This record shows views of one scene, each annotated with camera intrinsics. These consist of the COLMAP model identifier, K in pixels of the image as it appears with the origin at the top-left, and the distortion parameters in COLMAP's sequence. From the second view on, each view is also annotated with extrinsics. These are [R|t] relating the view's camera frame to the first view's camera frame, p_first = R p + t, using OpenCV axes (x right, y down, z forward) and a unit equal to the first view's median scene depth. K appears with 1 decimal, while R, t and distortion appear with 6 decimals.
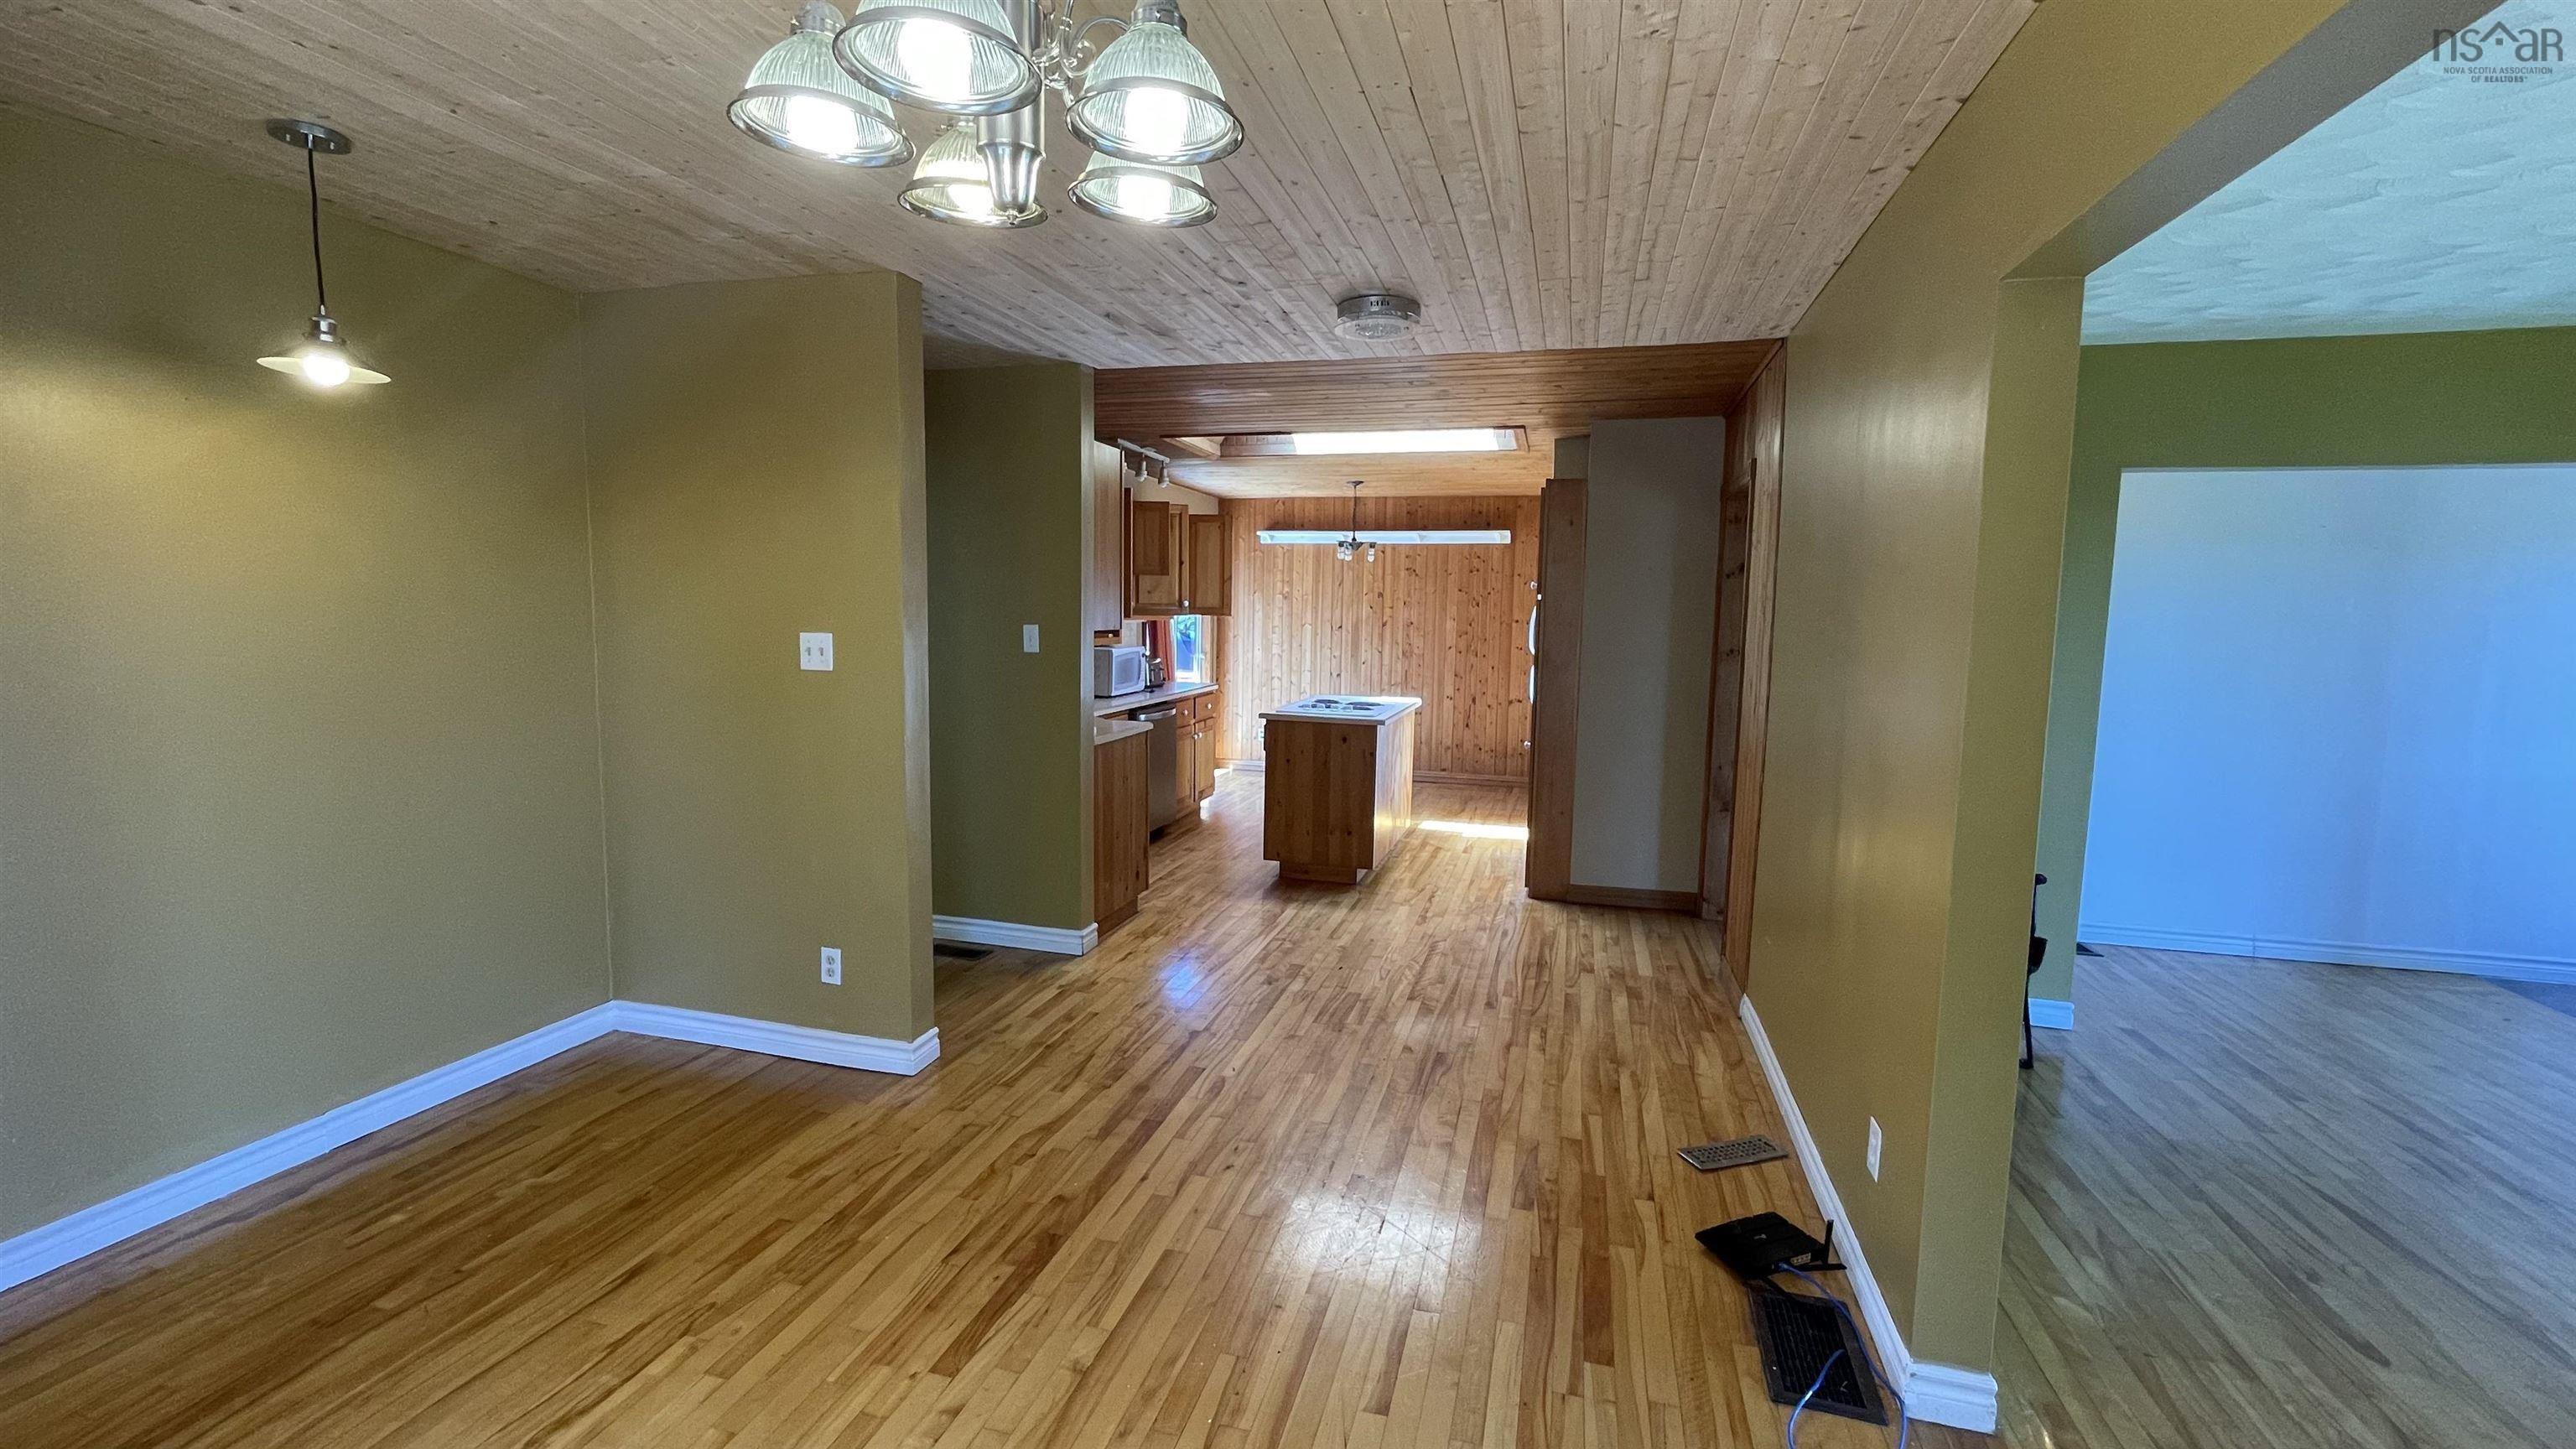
lens RADIAL K [[1046.7, 0, 1292.7], [0, 1046.7, 714.2], [0, 0, 1]] dist [0.001916, -0.000311]
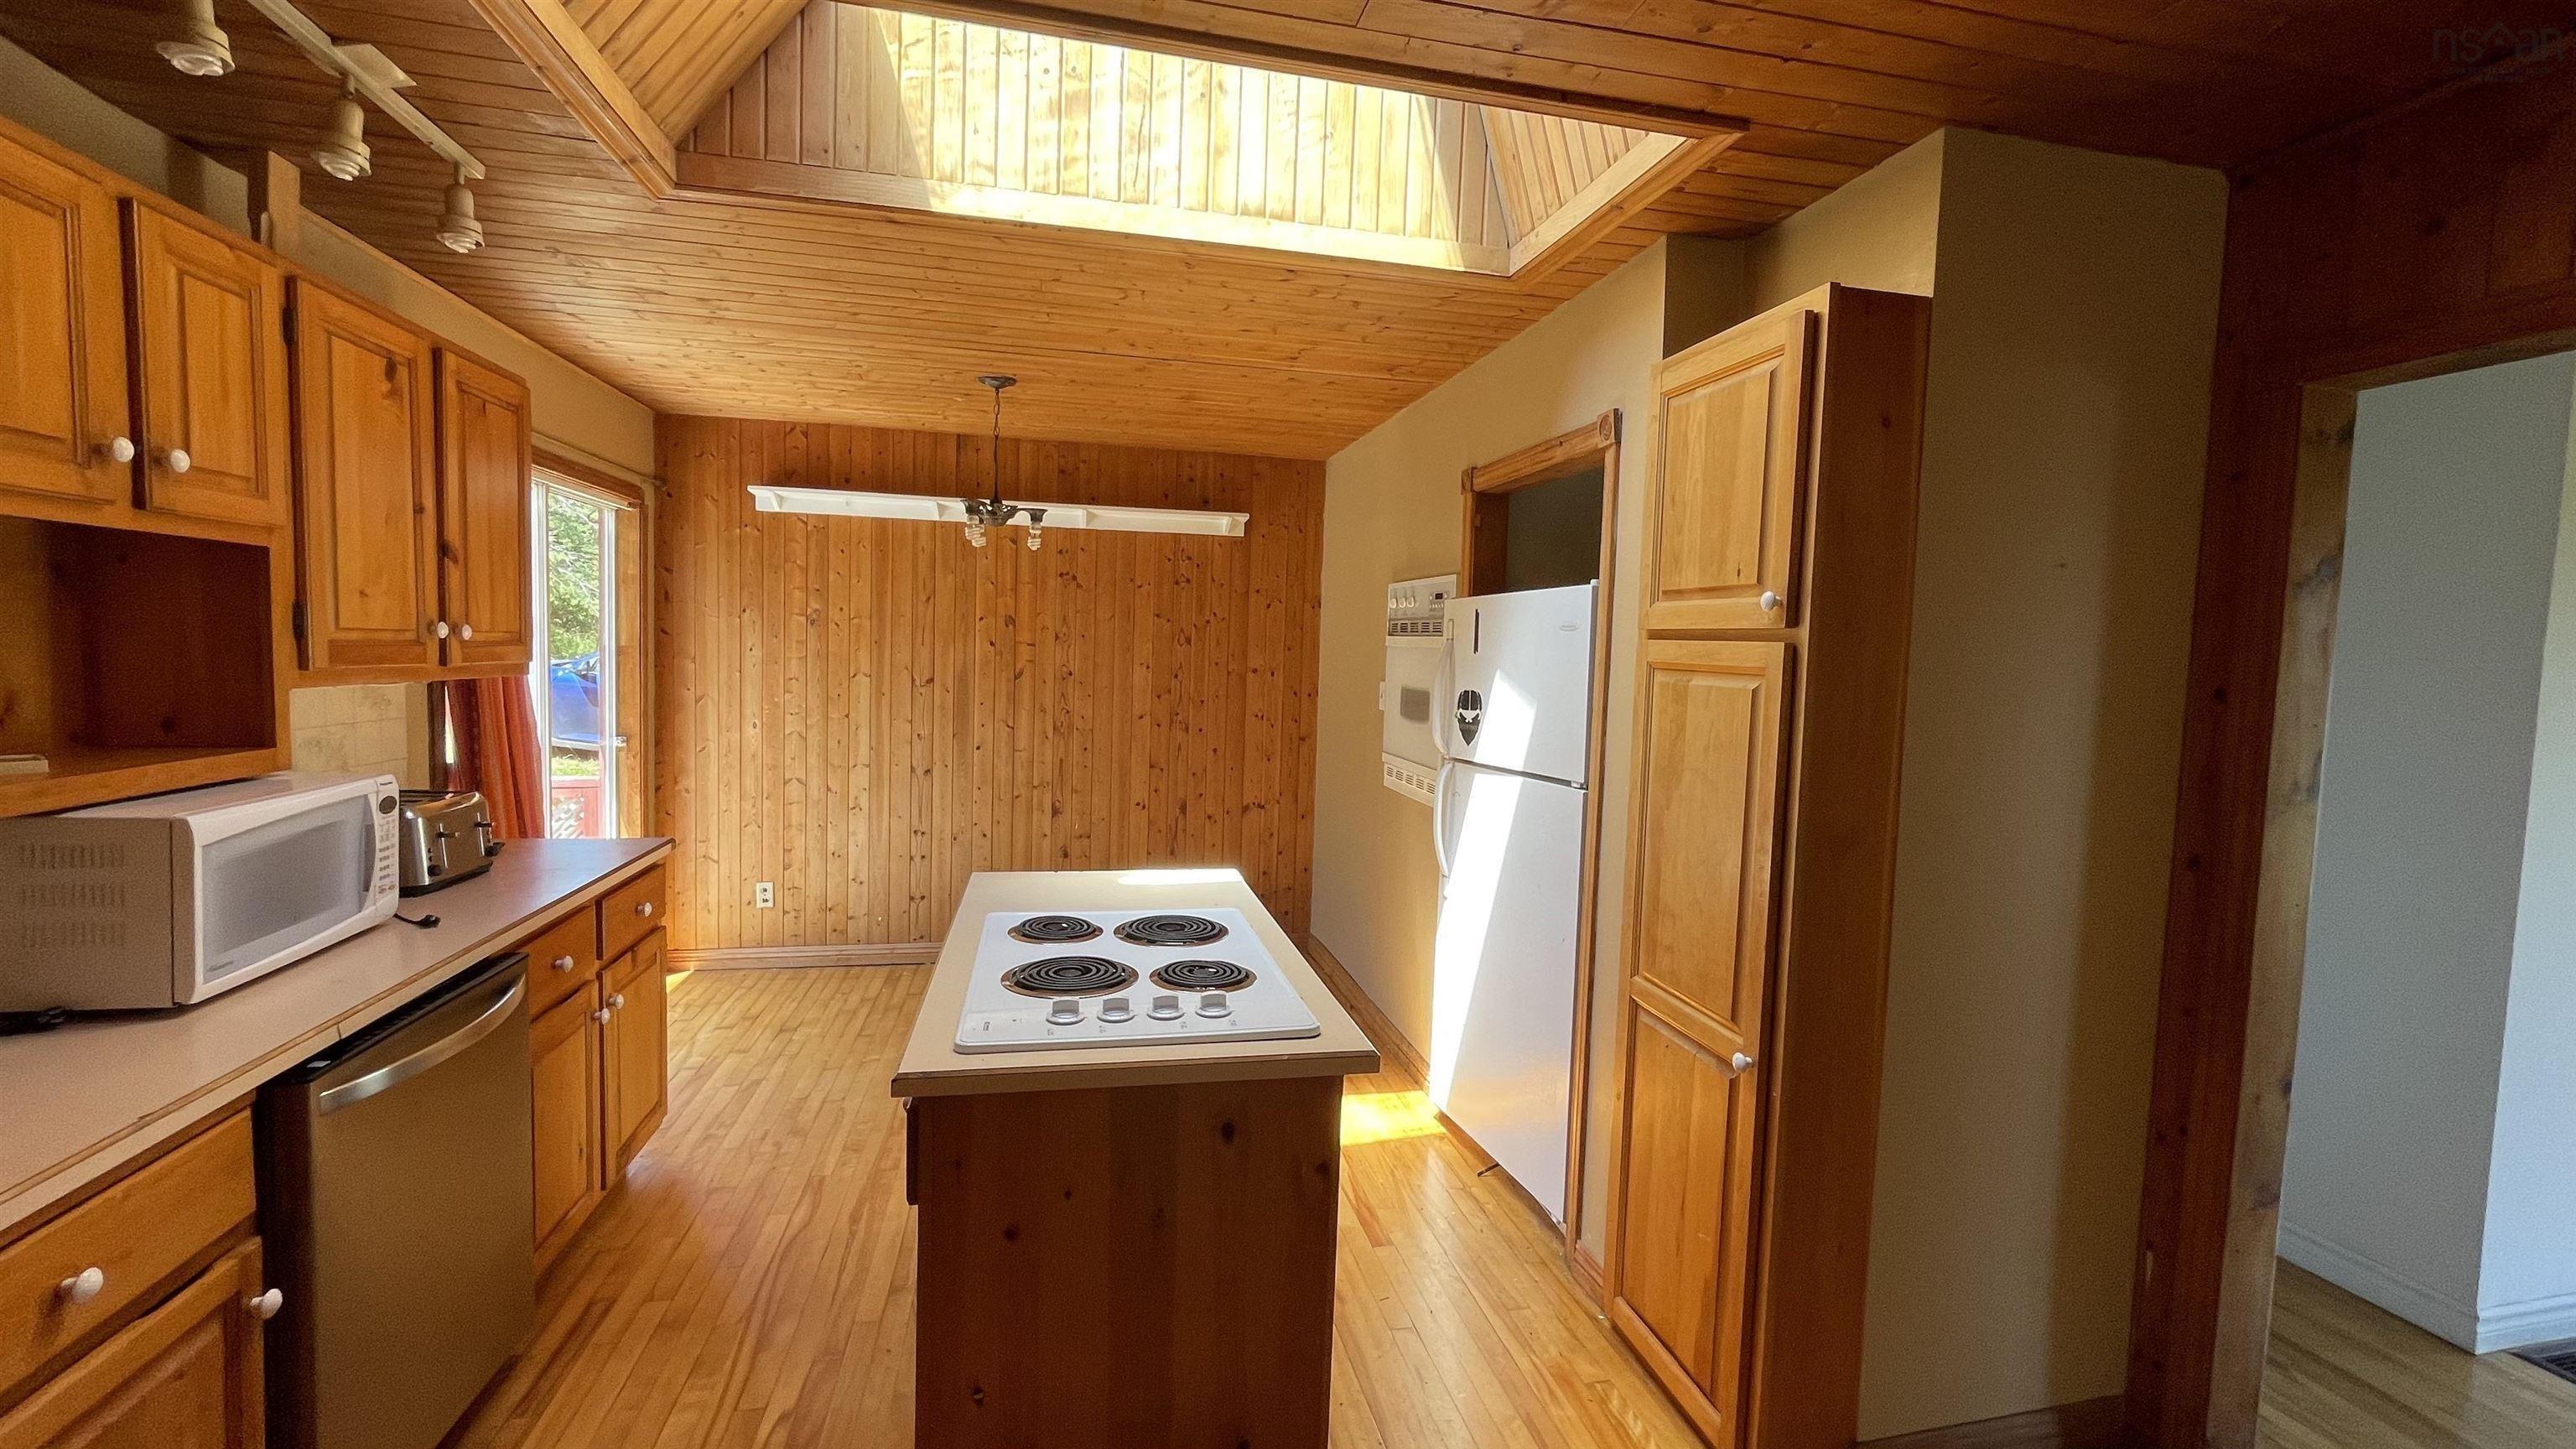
lens RADIAL K [[1046.7, 0, 1283.6], [0, 1046.7, 709.3], [0, 0, 1]] dist [0.001916, -0.000311]
pose [[0.887052, -0.018433, 0.461301, -0.040187], [0.033410, 0.999146, -0.024321, -0.050960], [-0.460459, 0.036986, 0.886910, 0.463730]]
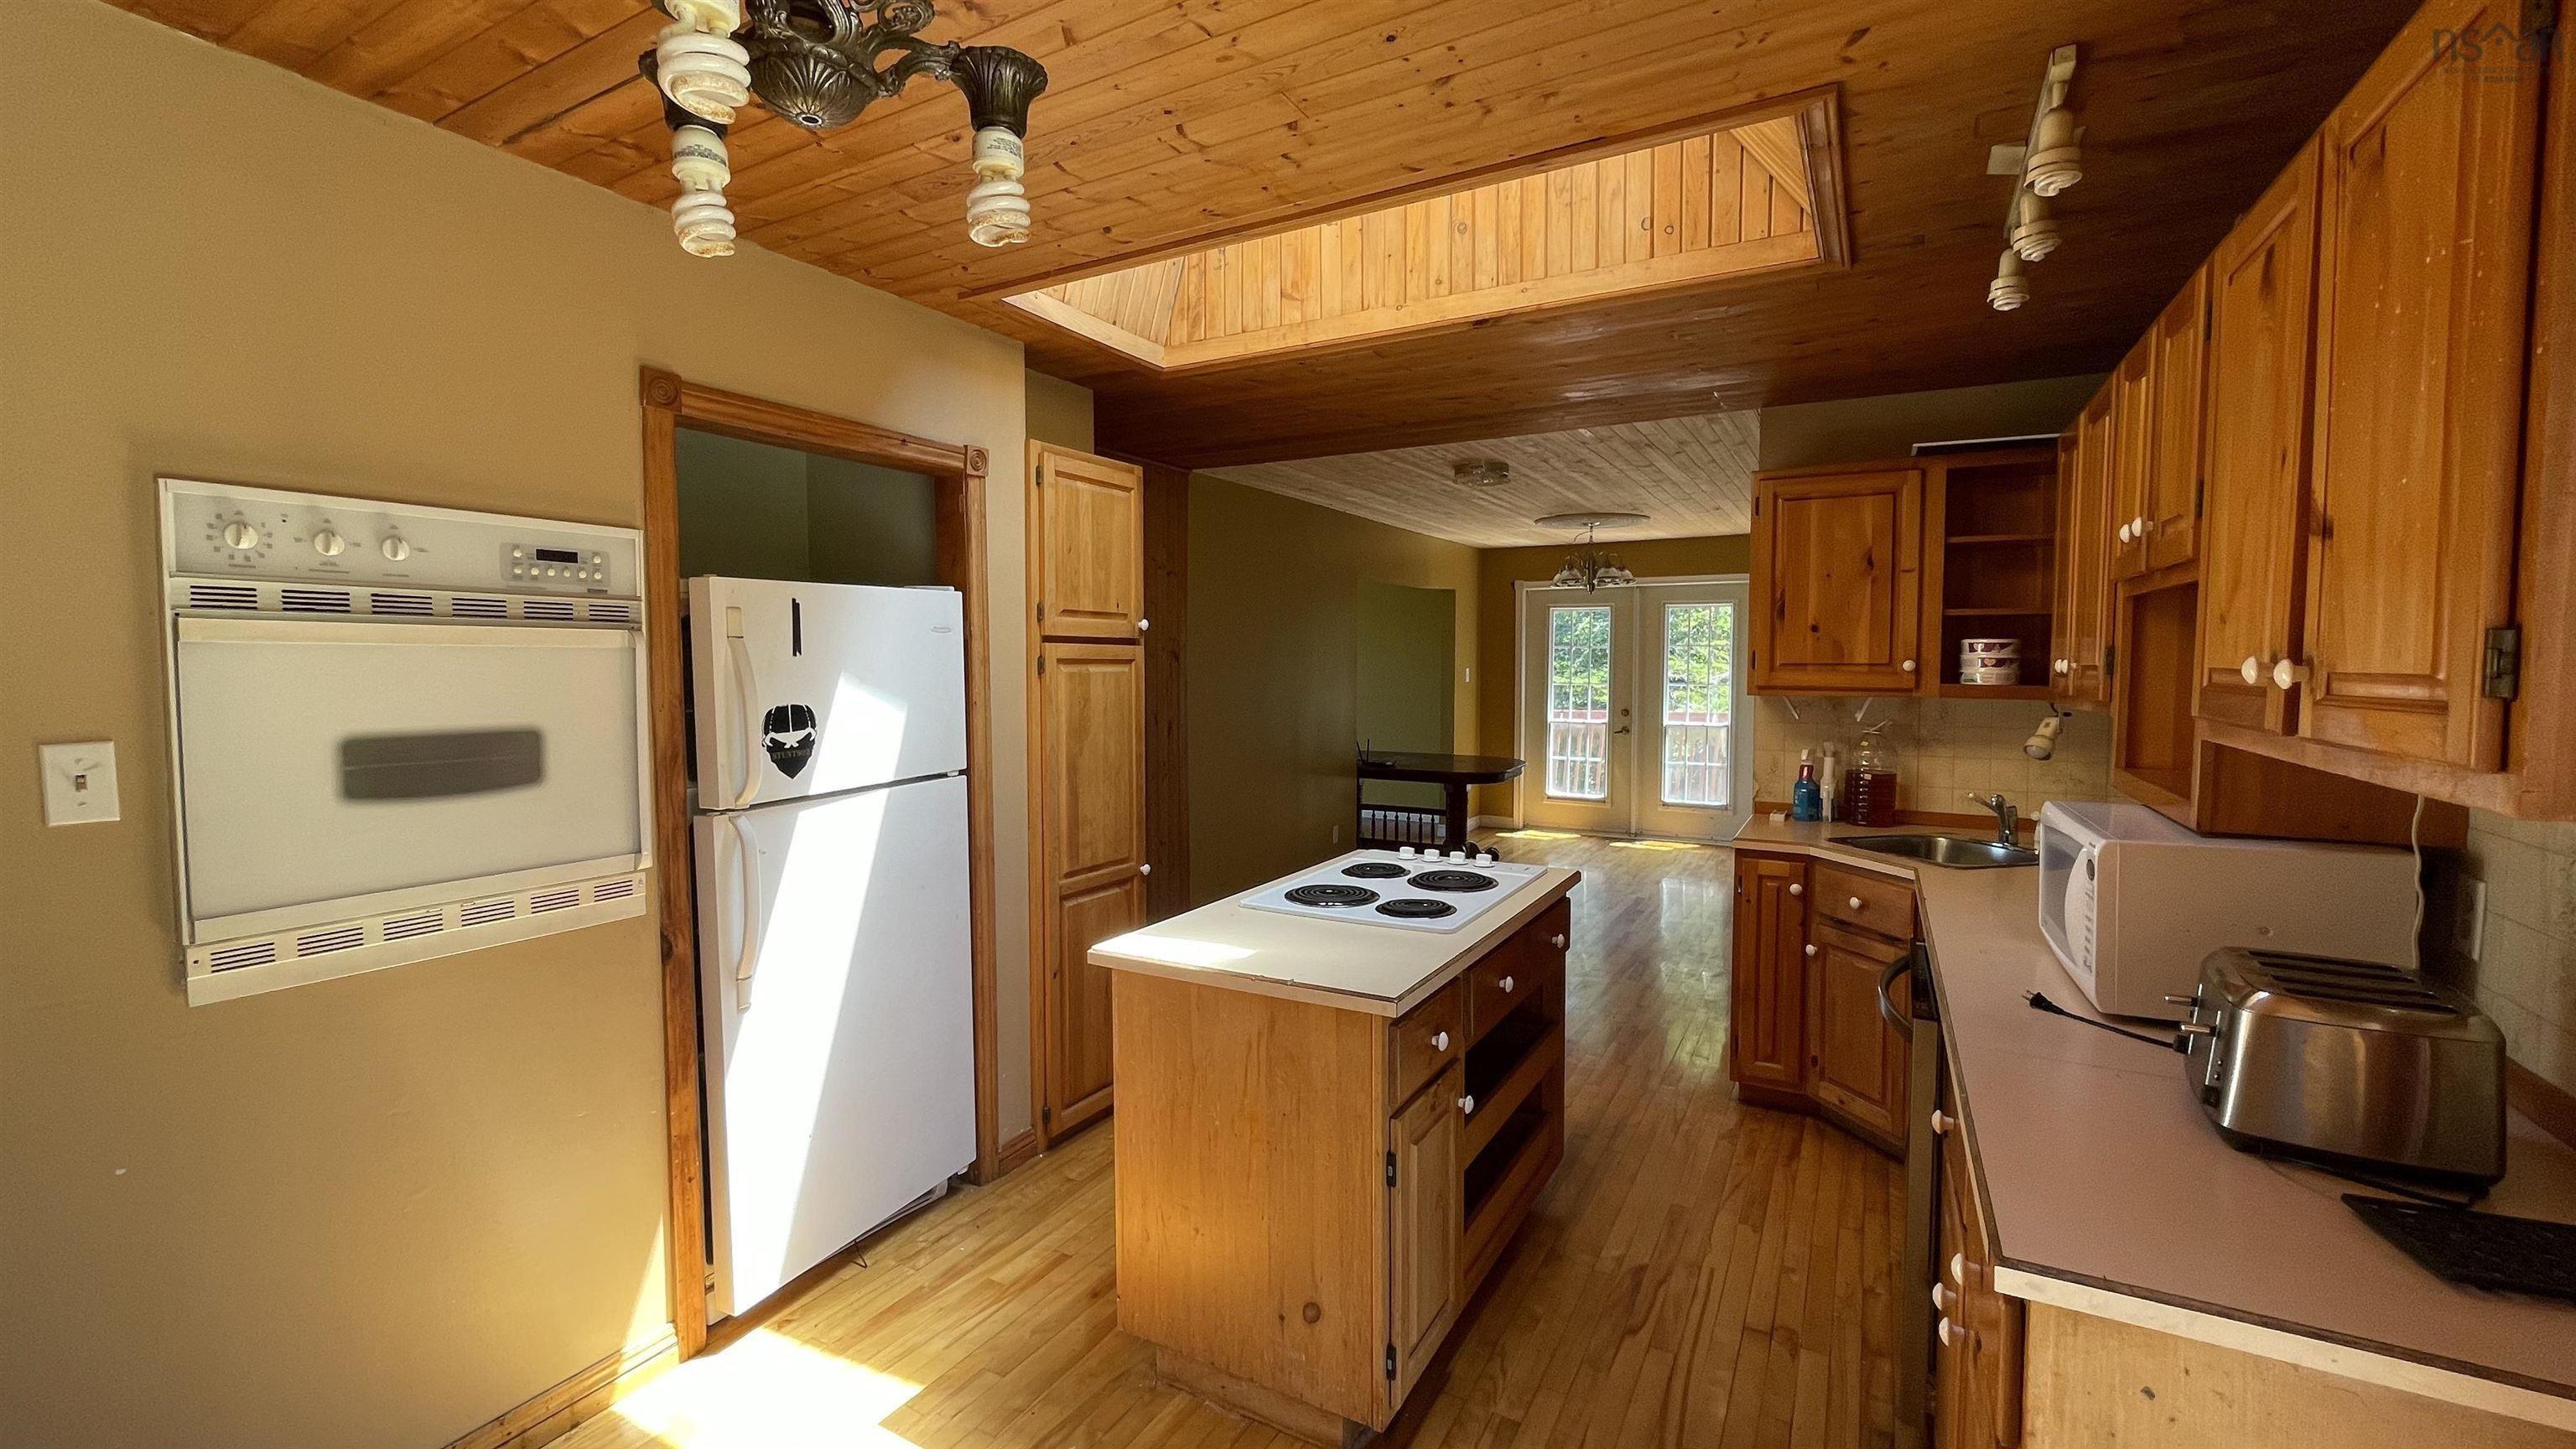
lens RADIAL K [[1046.7, 0, 1290.4], [0, 1046.7, 717.1], [0, 0, 1]] dist [0.001916, -0.000311]
pose [[-0.968080, -0.030495, 0.248781, -0.021707], [0.010216, 0.986945, 0.160732, -0.084533], [-0.250435, 0.158143, -0.955130, 0.794182]]
